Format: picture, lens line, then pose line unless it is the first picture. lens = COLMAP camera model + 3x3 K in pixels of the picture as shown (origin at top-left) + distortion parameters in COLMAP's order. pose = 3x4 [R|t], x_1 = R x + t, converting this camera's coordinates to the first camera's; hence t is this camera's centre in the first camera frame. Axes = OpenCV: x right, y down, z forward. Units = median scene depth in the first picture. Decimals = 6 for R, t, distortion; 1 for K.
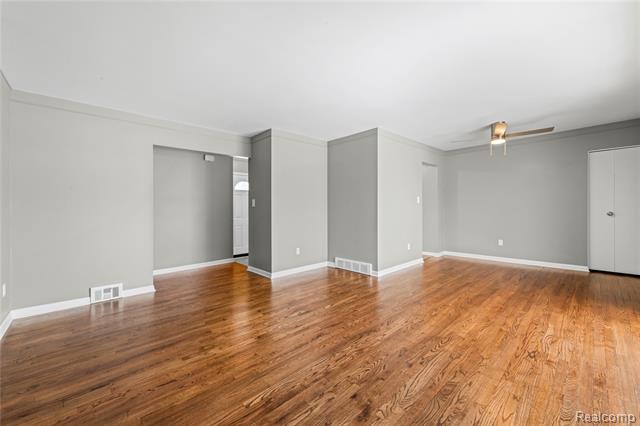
lens RADIAL K [[255.4, 0, 318.3], [0, 255.4, 208.8], [0, 0, 1]] dist [0.012820, 0.000010]
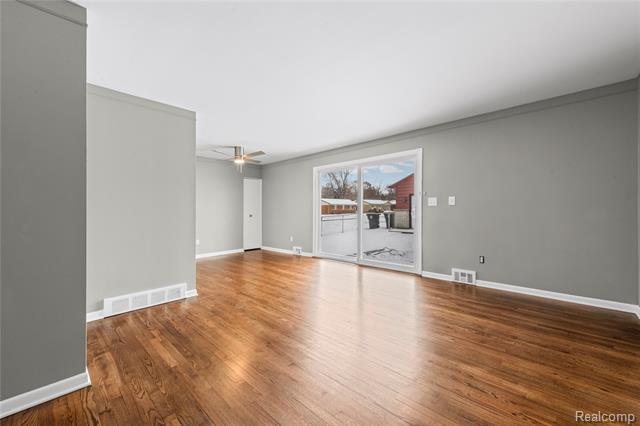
lens RADIAL K [[255.4, 0, 319.0], [0, 255.4, 210.4], [0, 0, 1]] dist [0.012820, 0.000010]
pose [[-0.070001, 0.012577, 0.997468, -0.597411], [0.014400, 0.999829, -0.011596, 0.012023], [-0.997443, 0.013551, -0.070171, 0.653386]]
